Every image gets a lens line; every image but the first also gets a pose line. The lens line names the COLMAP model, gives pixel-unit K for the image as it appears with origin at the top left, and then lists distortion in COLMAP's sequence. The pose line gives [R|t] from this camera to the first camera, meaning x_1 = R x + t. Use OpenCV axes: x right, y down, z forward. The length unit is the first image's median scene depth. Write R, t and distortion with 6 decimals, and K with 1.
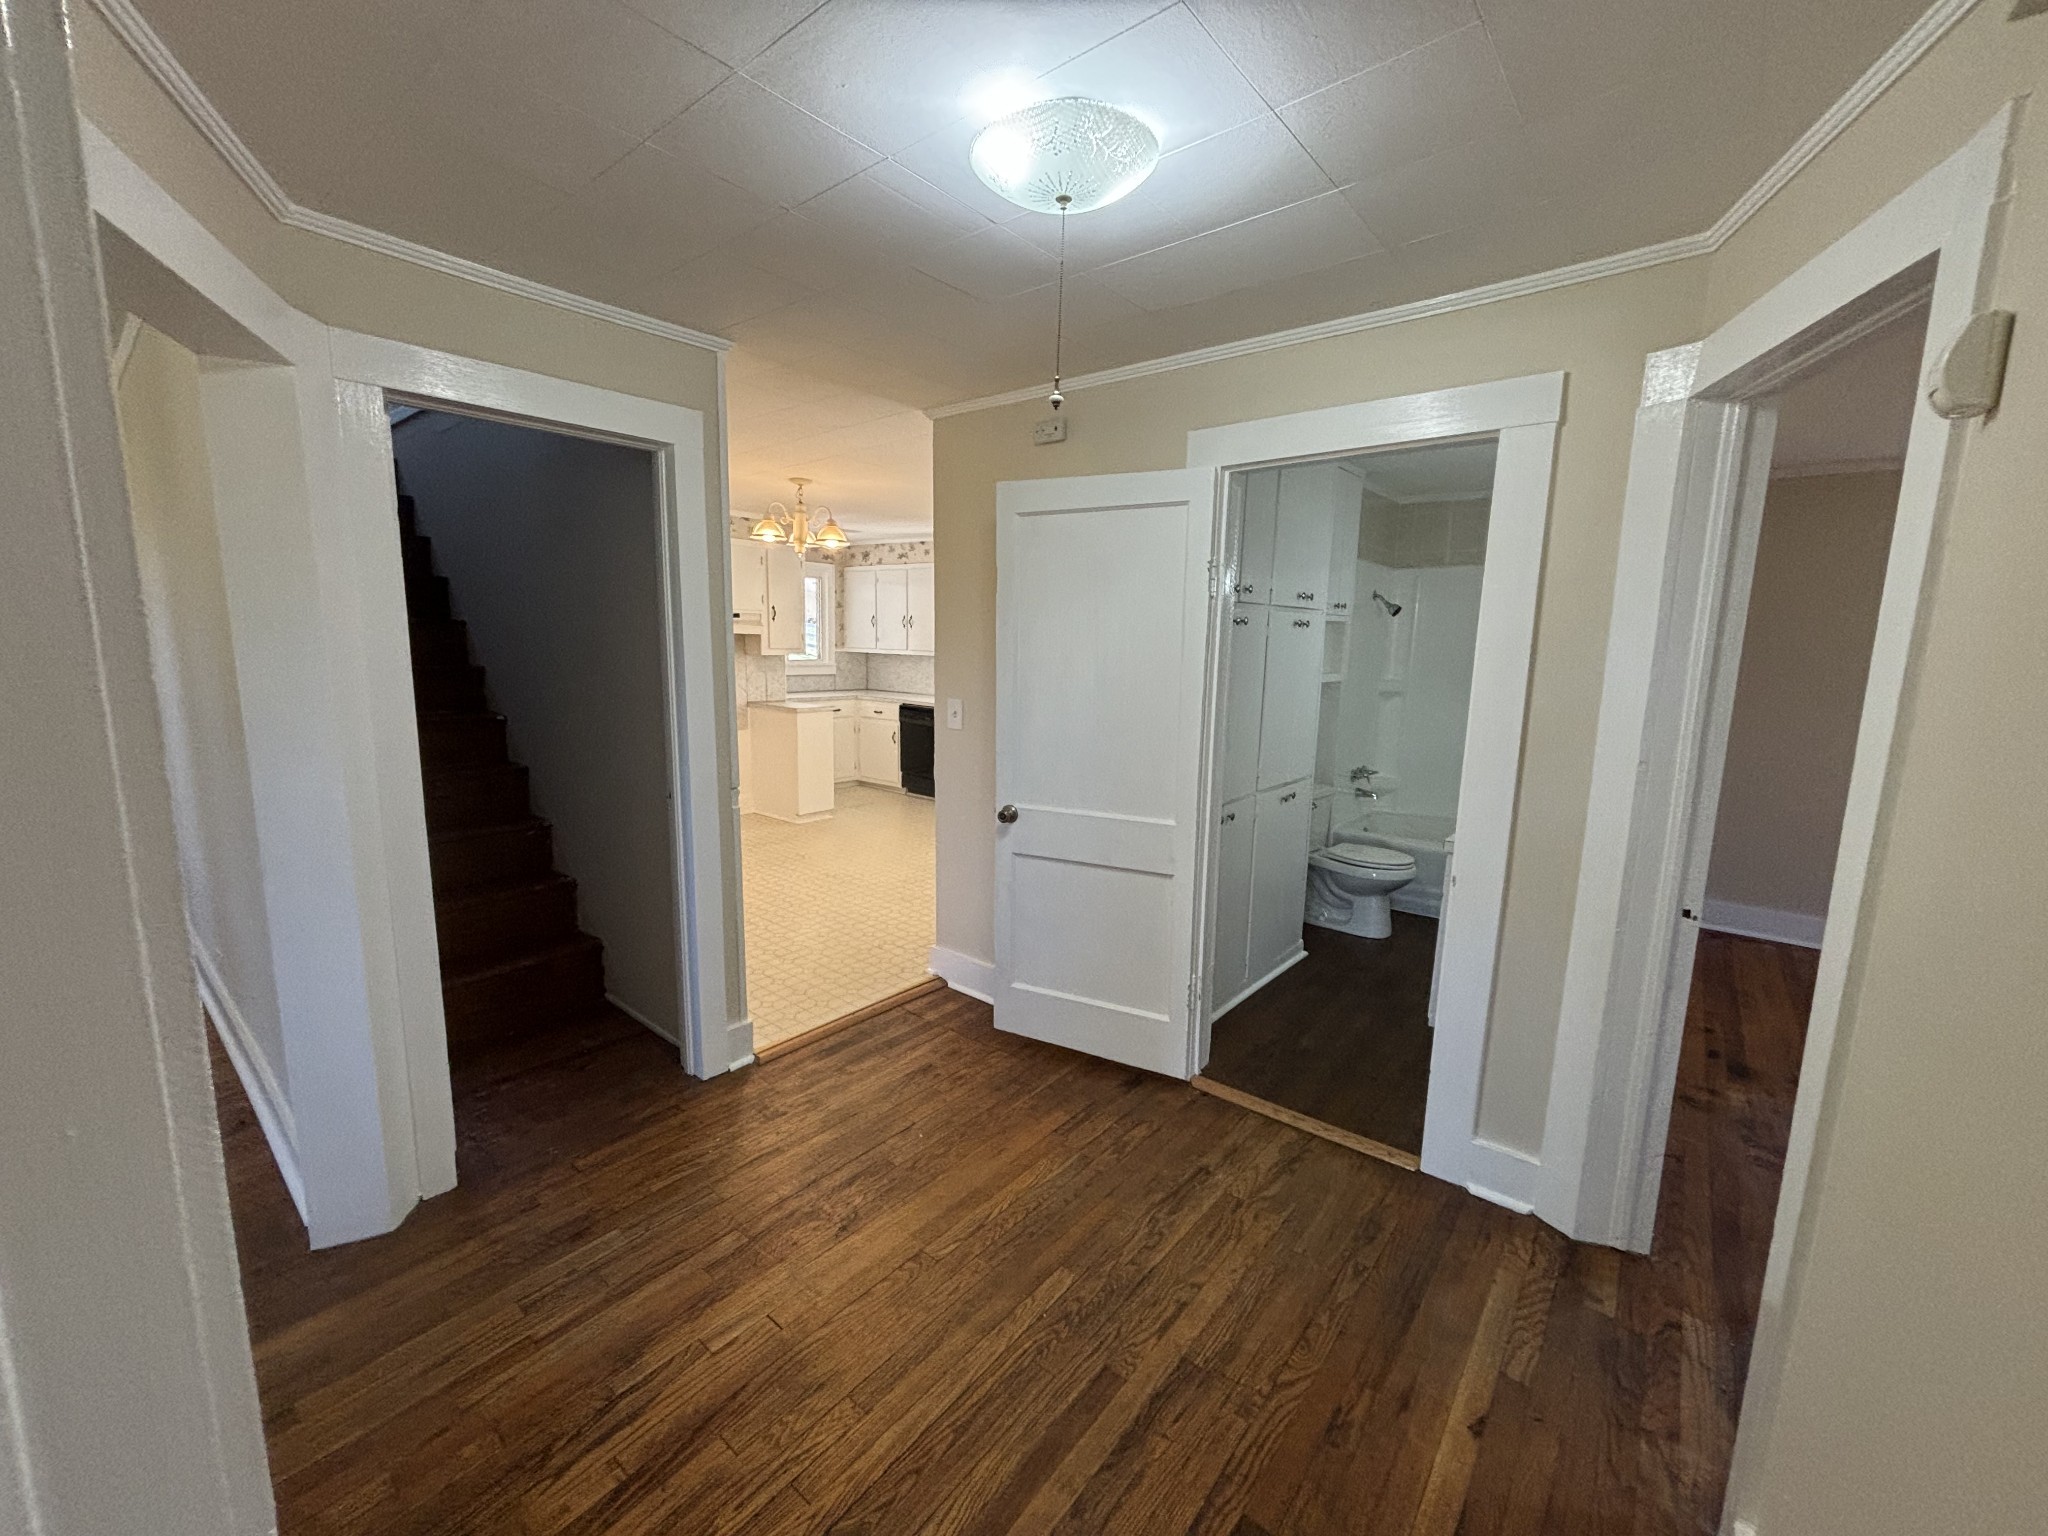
lens RADIAL K [[815.6, 0, 1017.5], [0, 815.6, 765.8], [0, 0, 1]] dist [0.014114, 0.000296]
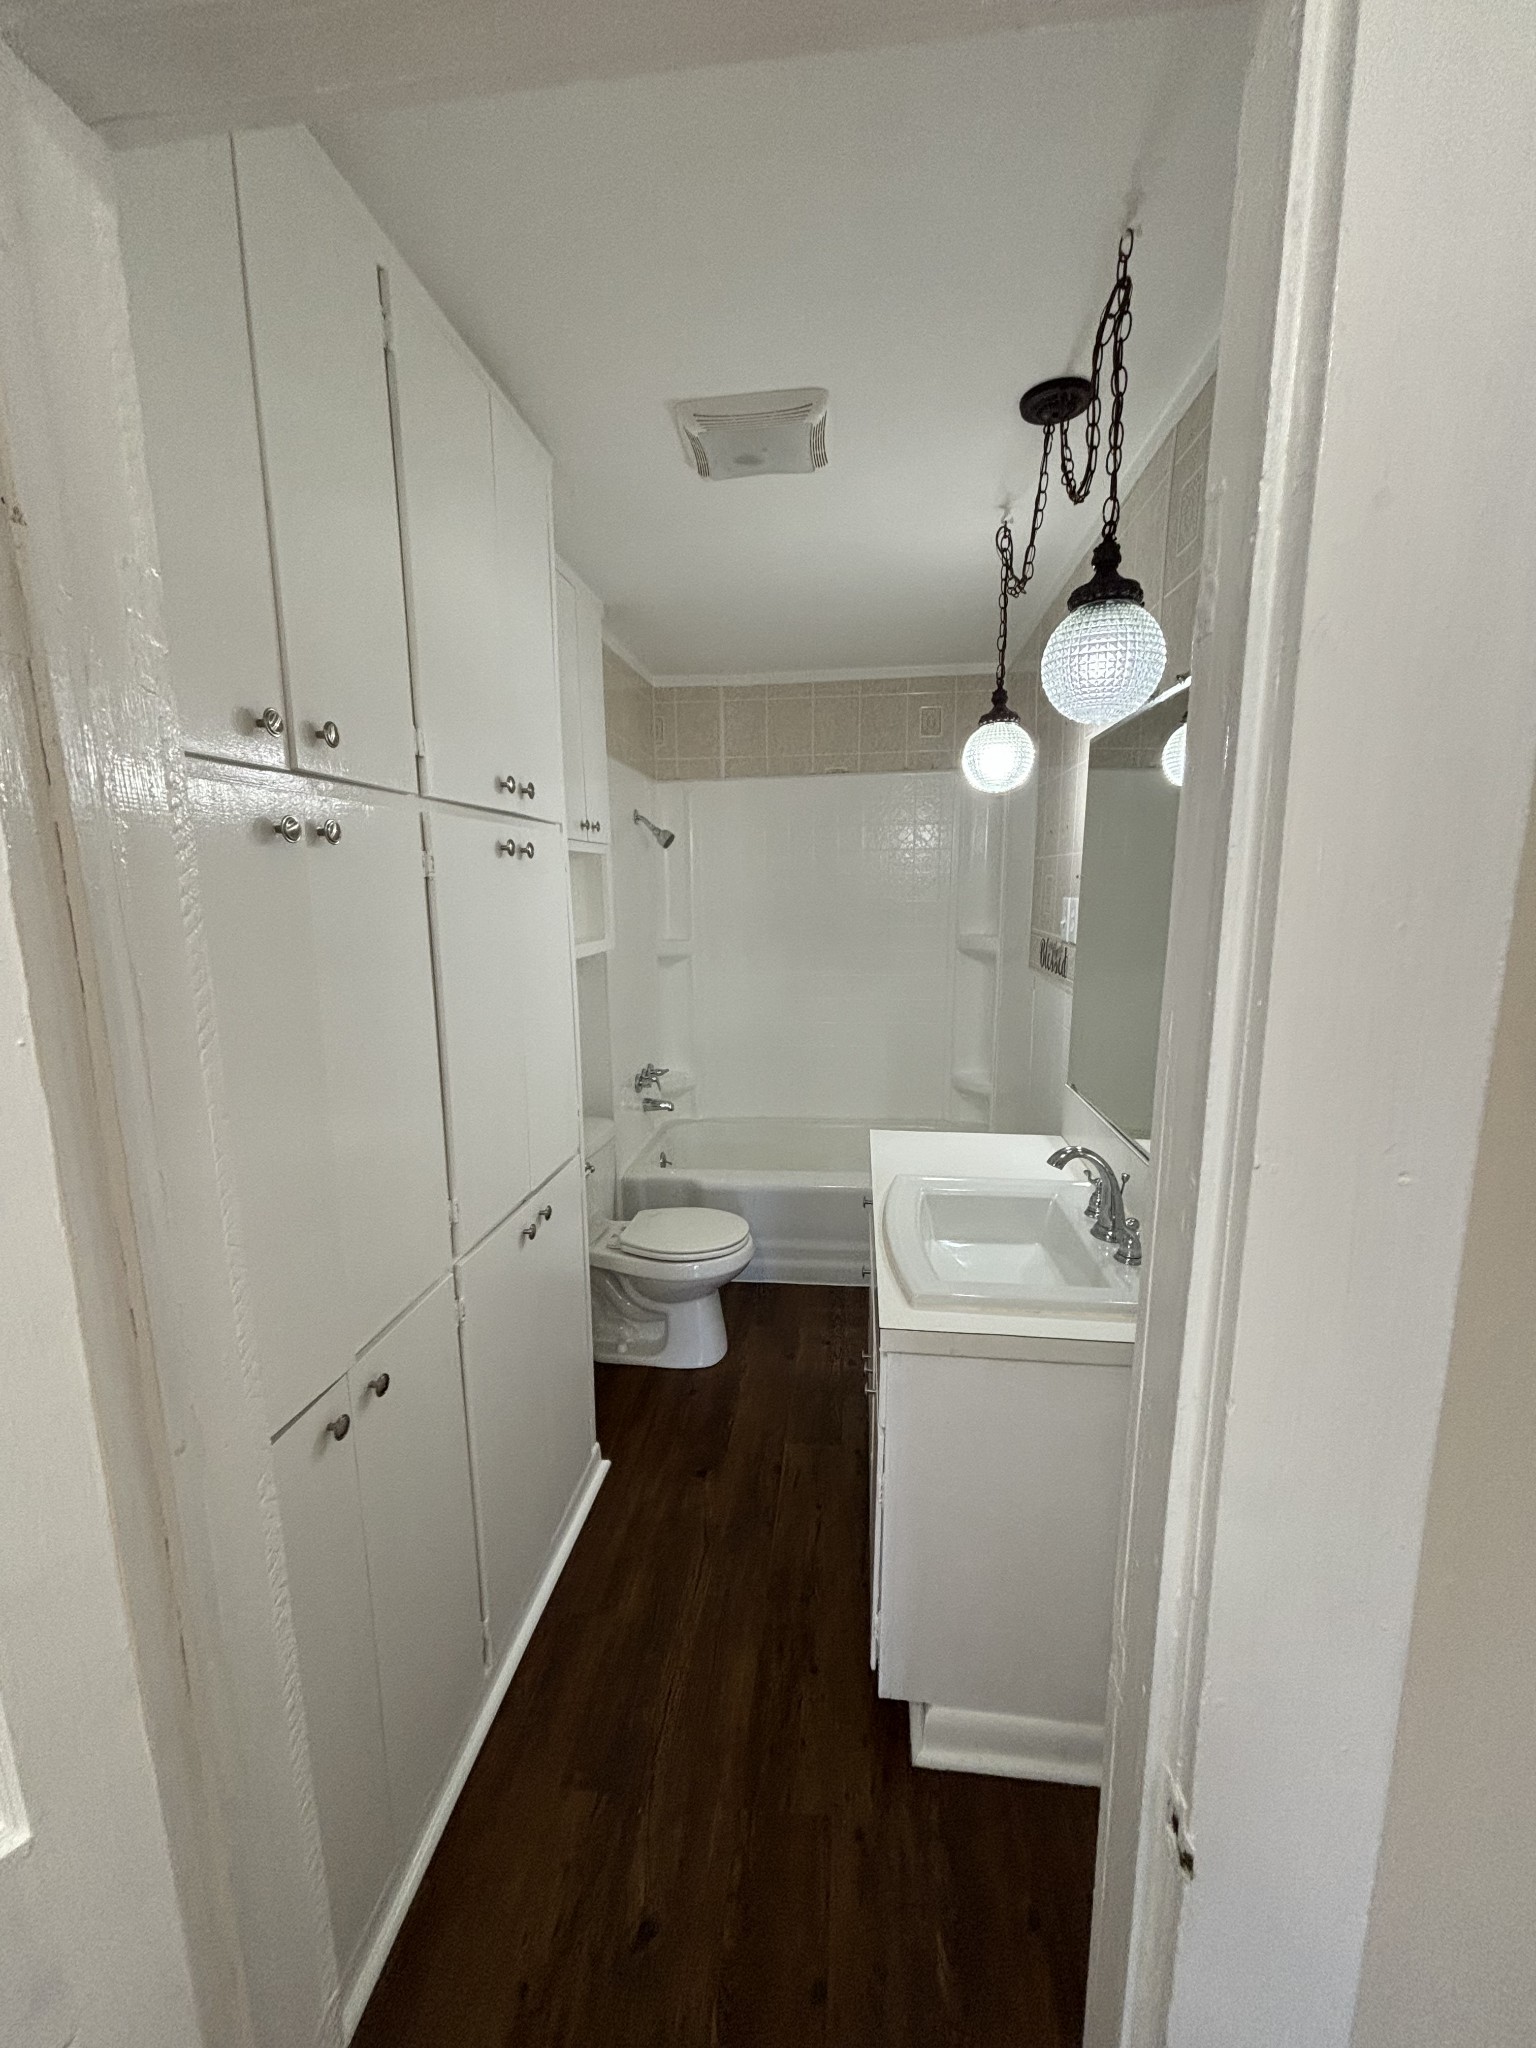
lens RADIAL K [[815.6, 0, 769.3], [0, 815.6, 1029.0], [0, 0, 1]] dist [0.014114, 0.000296]
pose [[0.834820, -0.118169, 0.537691, 0.155186], [0.107380, 0.992884, 0.051489, -0.061327], [-0.539949, 0.014753, 0.841568, 0.402463]]
